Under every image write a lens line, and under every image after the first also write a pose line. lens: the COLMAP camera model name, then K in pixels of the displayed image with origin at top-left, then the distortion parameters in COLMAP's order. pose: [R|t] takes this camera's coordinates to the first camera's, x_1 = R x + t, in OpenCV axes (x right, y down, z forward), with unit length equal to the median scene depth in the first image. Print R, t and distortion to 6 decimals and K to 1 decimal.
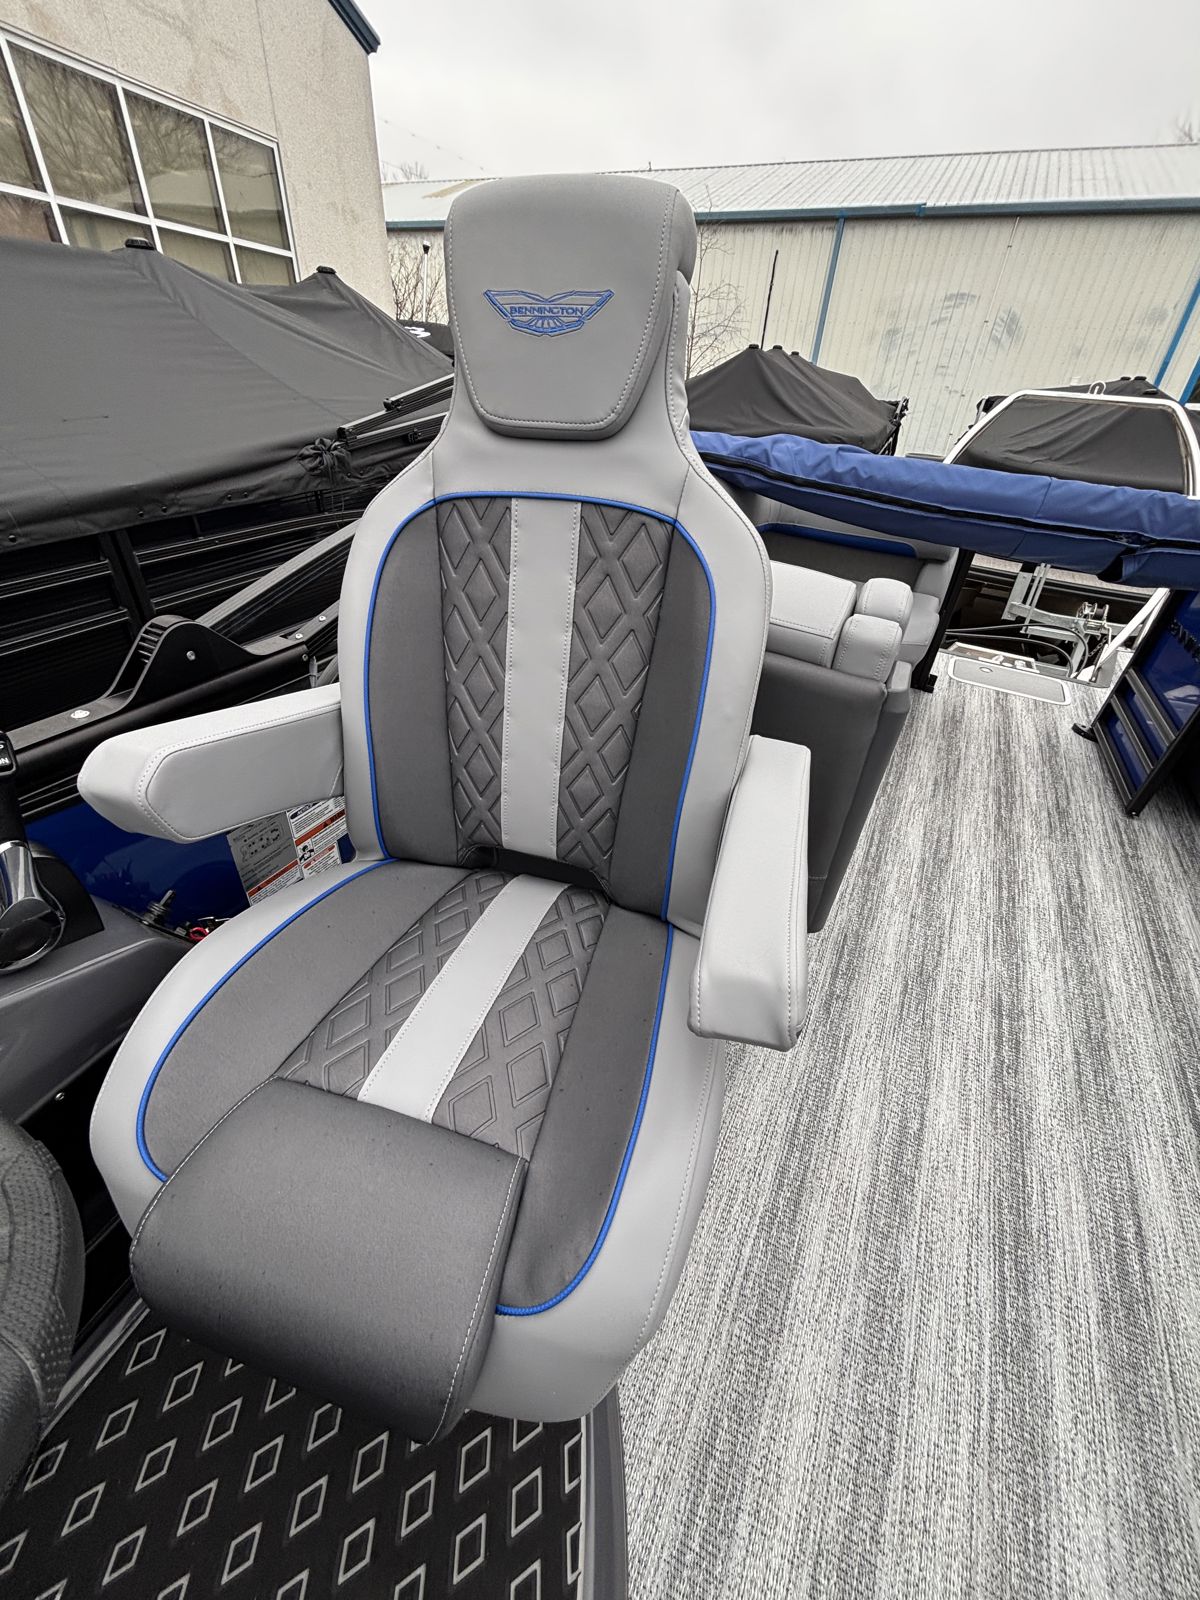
lens RADIAL K [[639.7, 0, 598.8], [0, 639.7, 798.2], [0, 0, 1]] dist [0.000225, -0.001079]
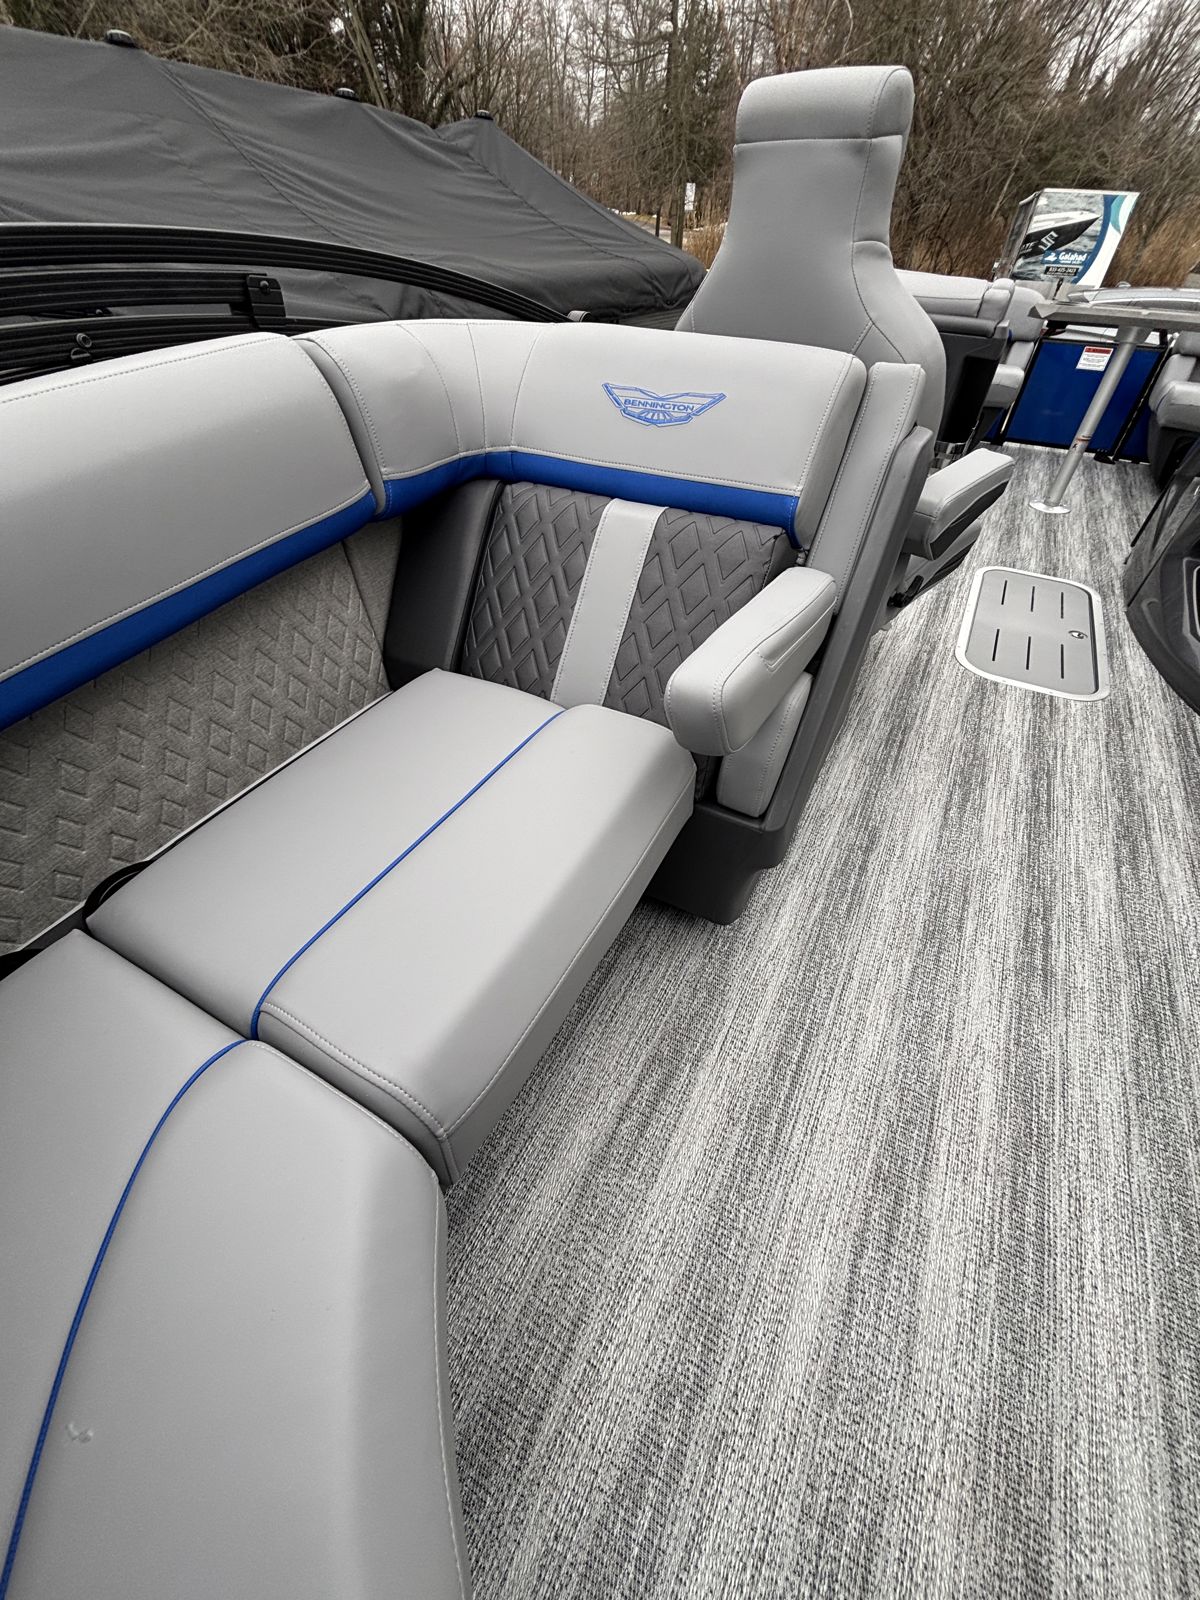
lens RADIAL K [[639.7, 0, 598.5], [0, 639.7, 801.7], [0, 0, 1]] dist [0.000225, -0.001079]
pose [[-0.995816, -0.078433, -0.046893, 0.971049], [-0.062039, 0.203483, 0.977111, -0.365172], [-0.067096, 0.975932, -0.207497, 0.772710]]
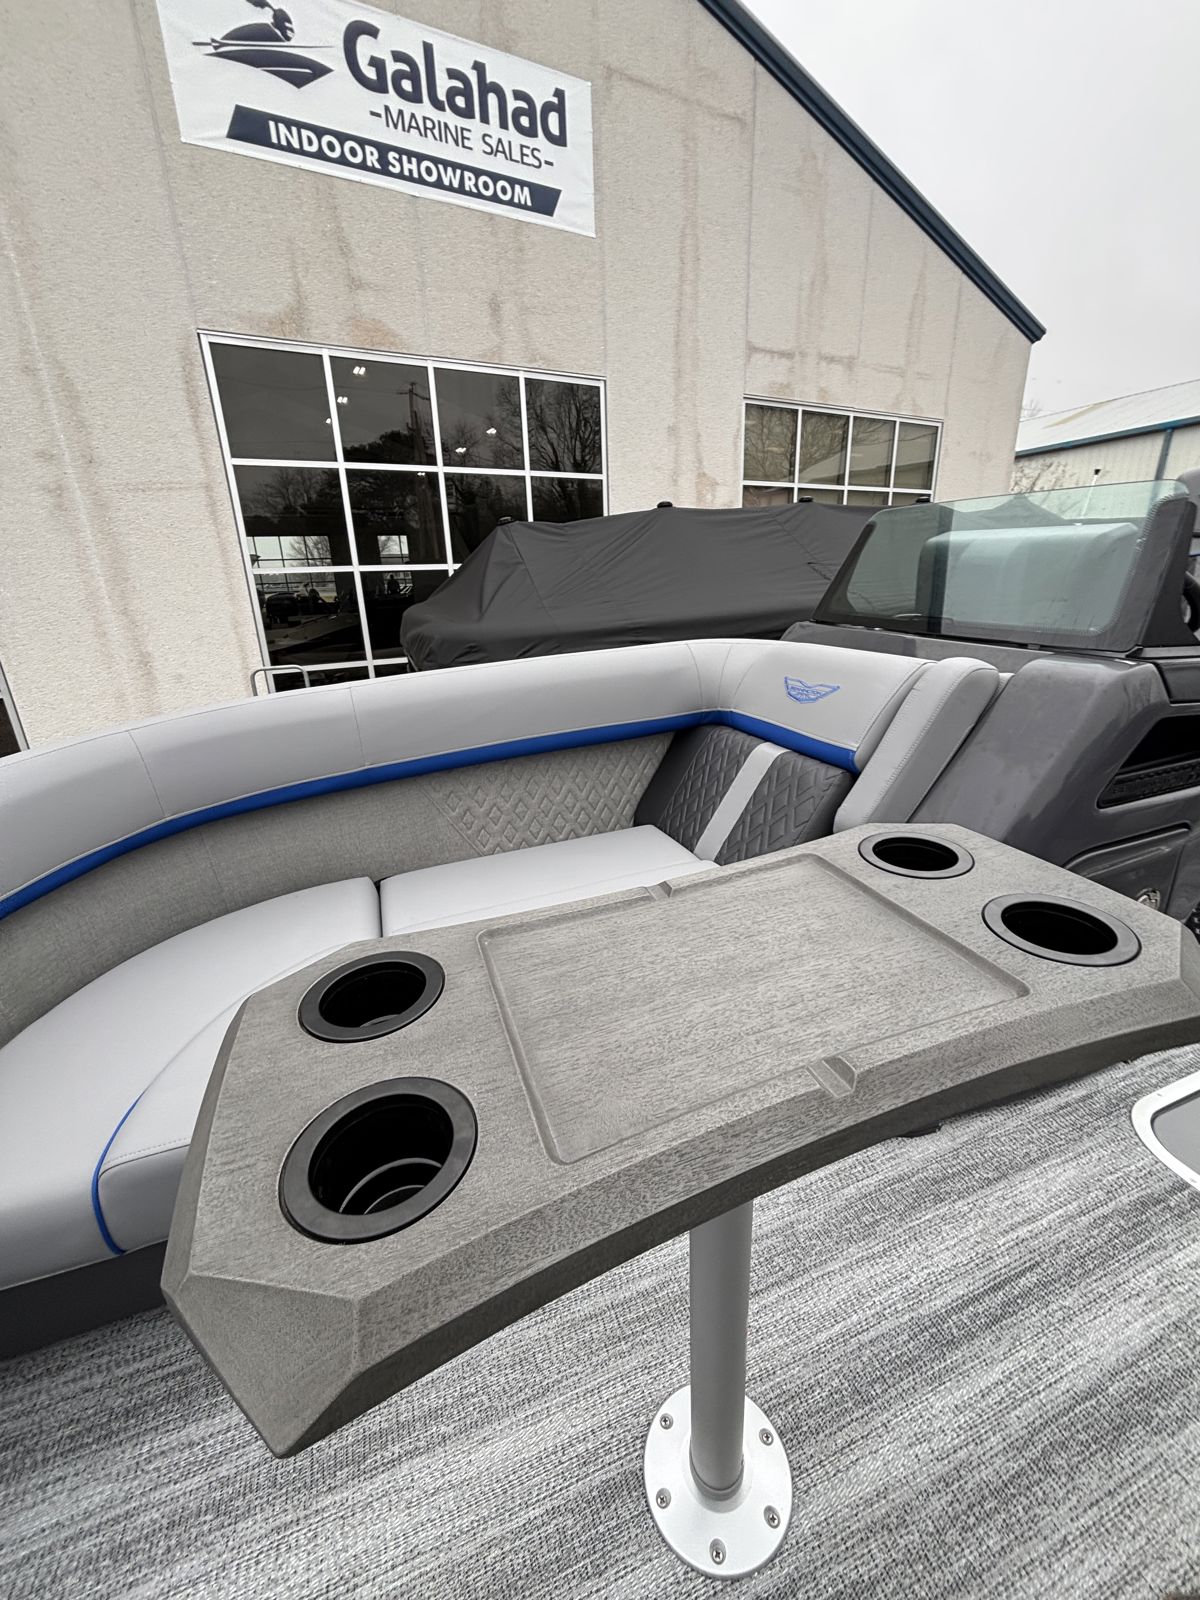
lens RADIAL K [[639.7, 0, 599.4], [0, 639.7, 803.0], [0, 0, 1]] dist [0.000225, -0.001079]
pose [[0.734909, 0.152835, -0.660720, -0.094012], [-0.315312, 0.939568, -0.133381, 0.727037], [0.600406, 0.306356, 0.738687, -0.968269]]
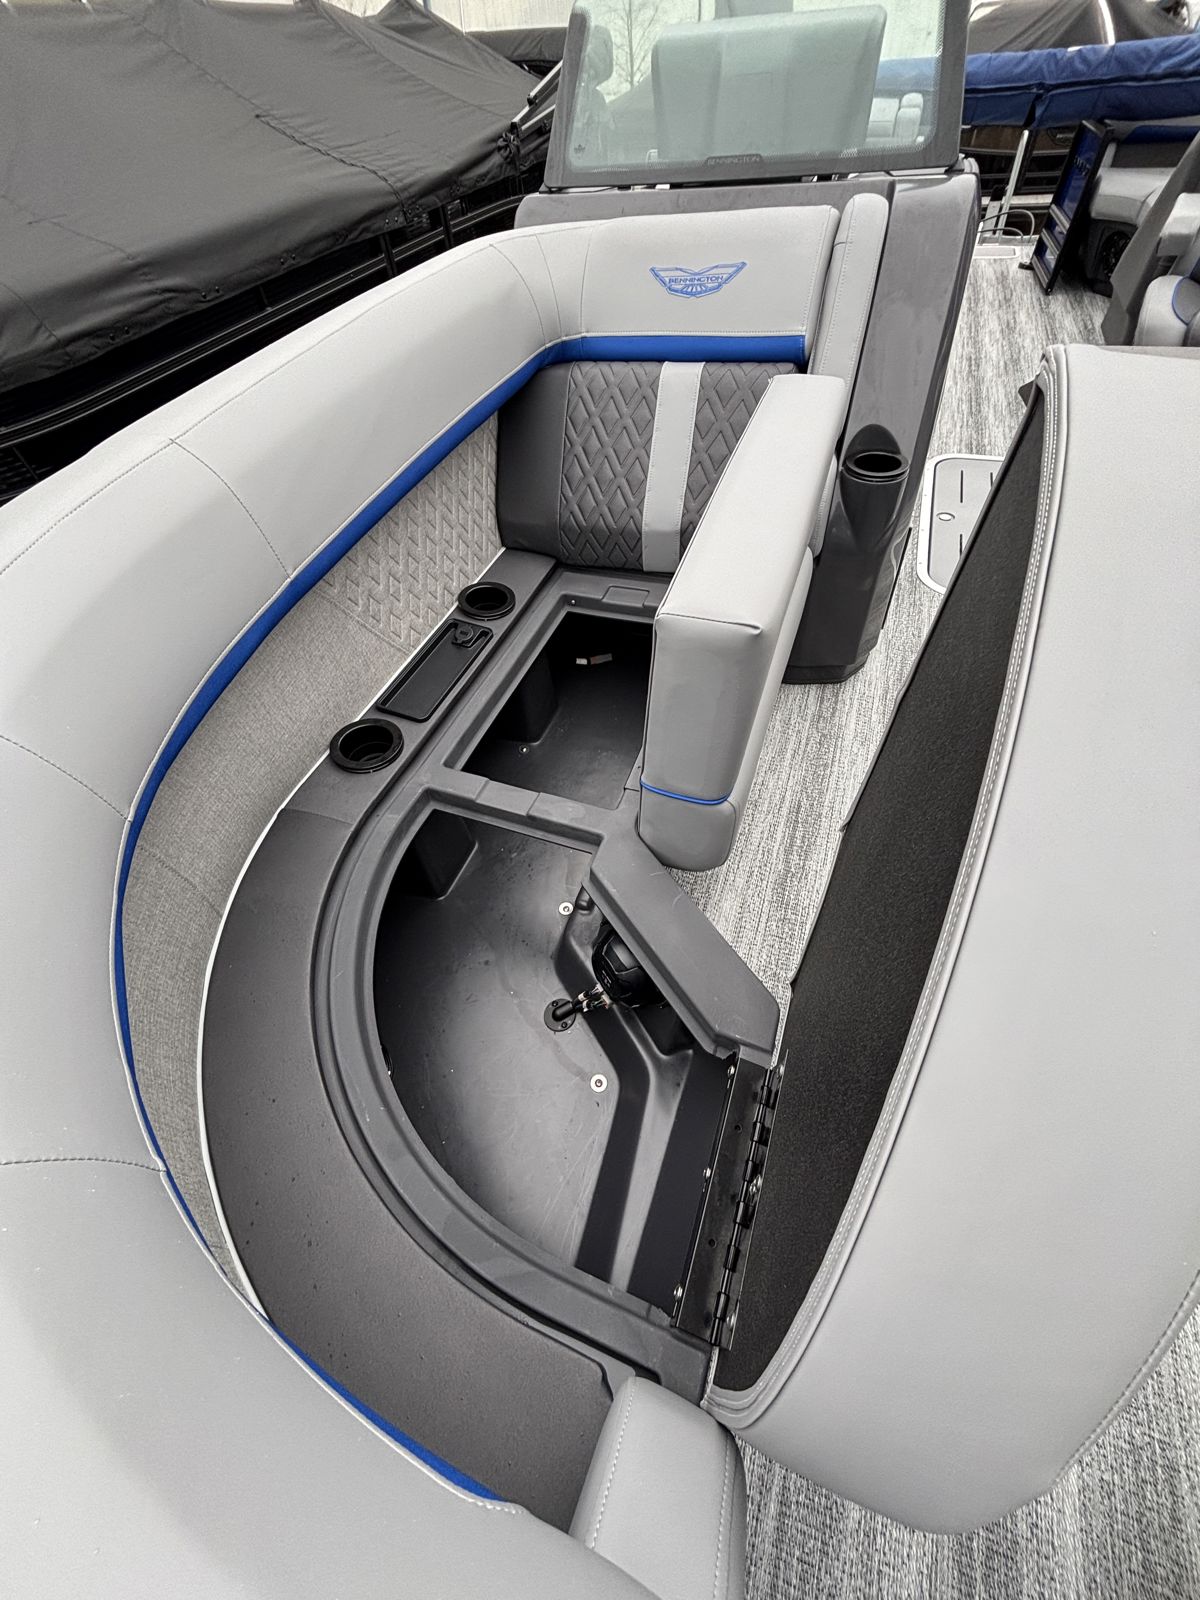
lens RADIAL K [[639.7, 0, 598.8], [0, 639.7, 797.7], [0, 0, 1]] dist [0.000225, -0.001079]
pose [[0.982512, -0.185485, -0.016292, -0.634997], [0.183666, 0.951045, 0.248556, 0.748268], [-0.030609, -0.247202, 0.968480, -1.066499]]
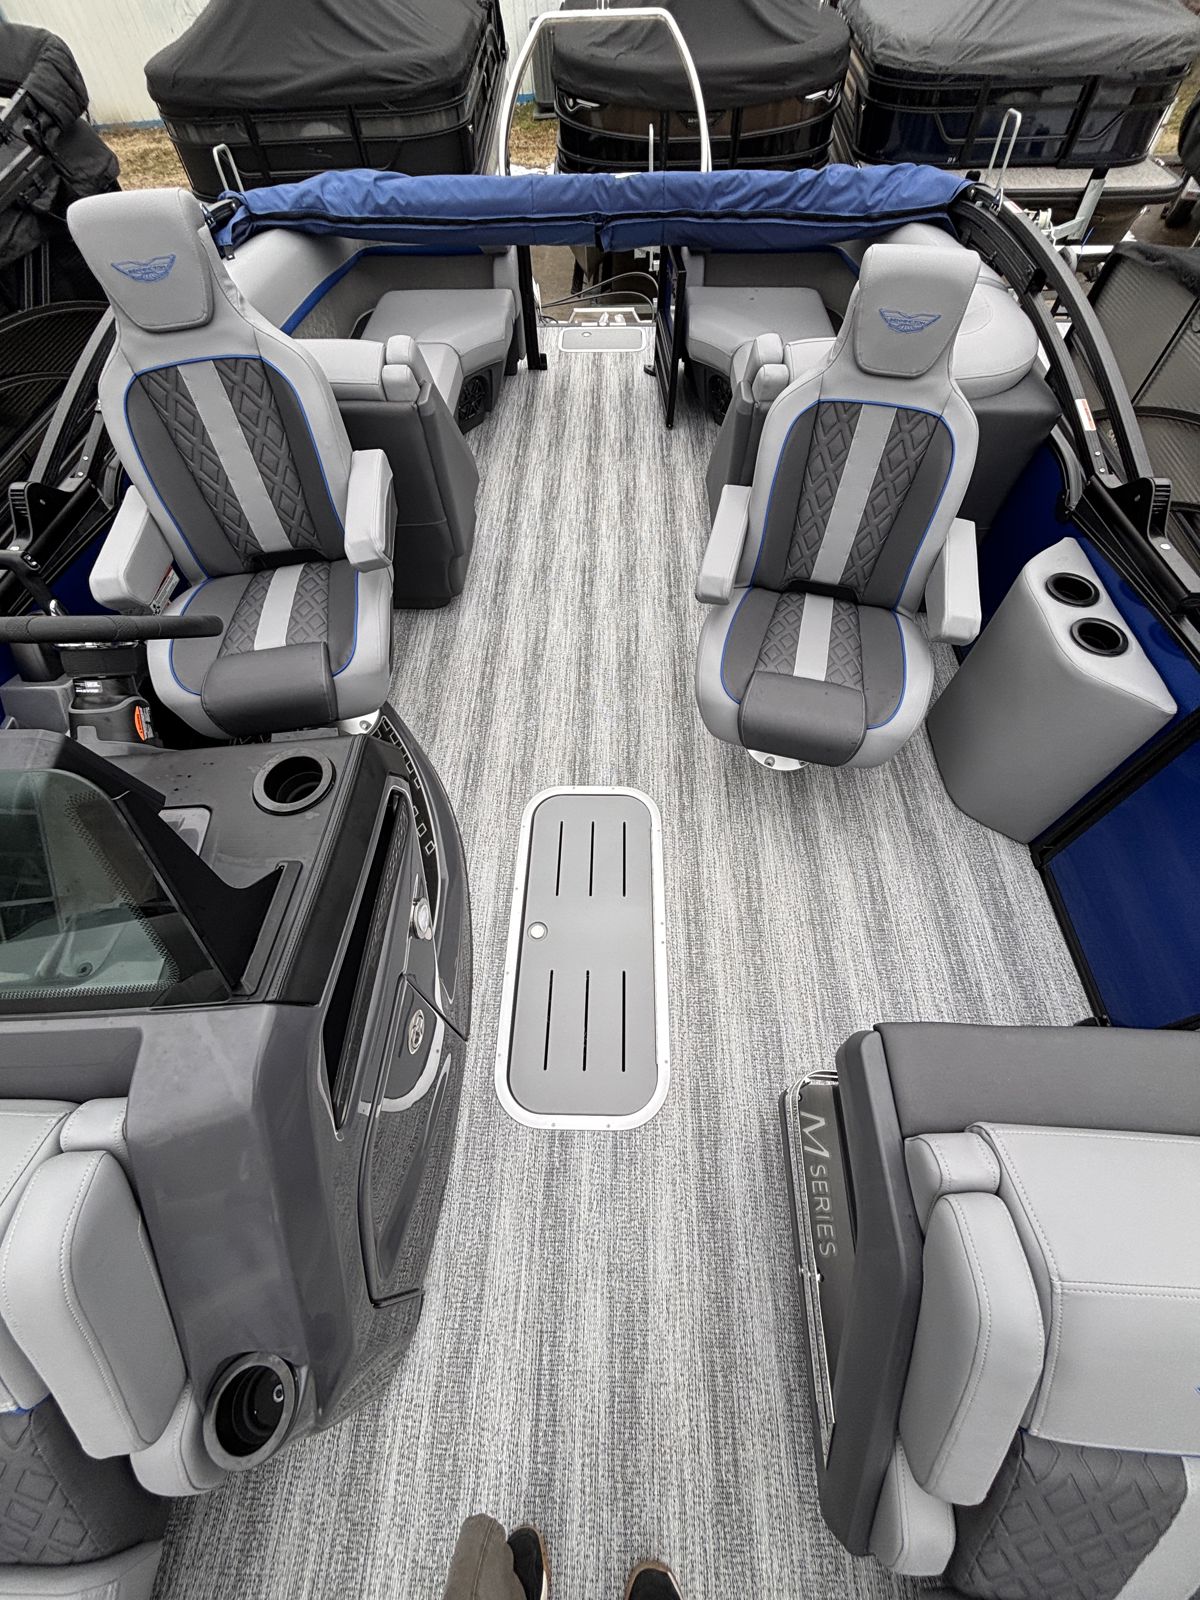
lens RADIAL K [[639.7, 0, 599.0], [0, 639.7, 797.8], [0, 0, 1]] dist [0.000225, -0.001079]
pose [[0.894679, -0.411503, 0.173827, 0.059738], [0.315289, 0.857357, 0.406856, 0.124096], [-0.316454, -0.309200, 0.896801, -0.671931]]
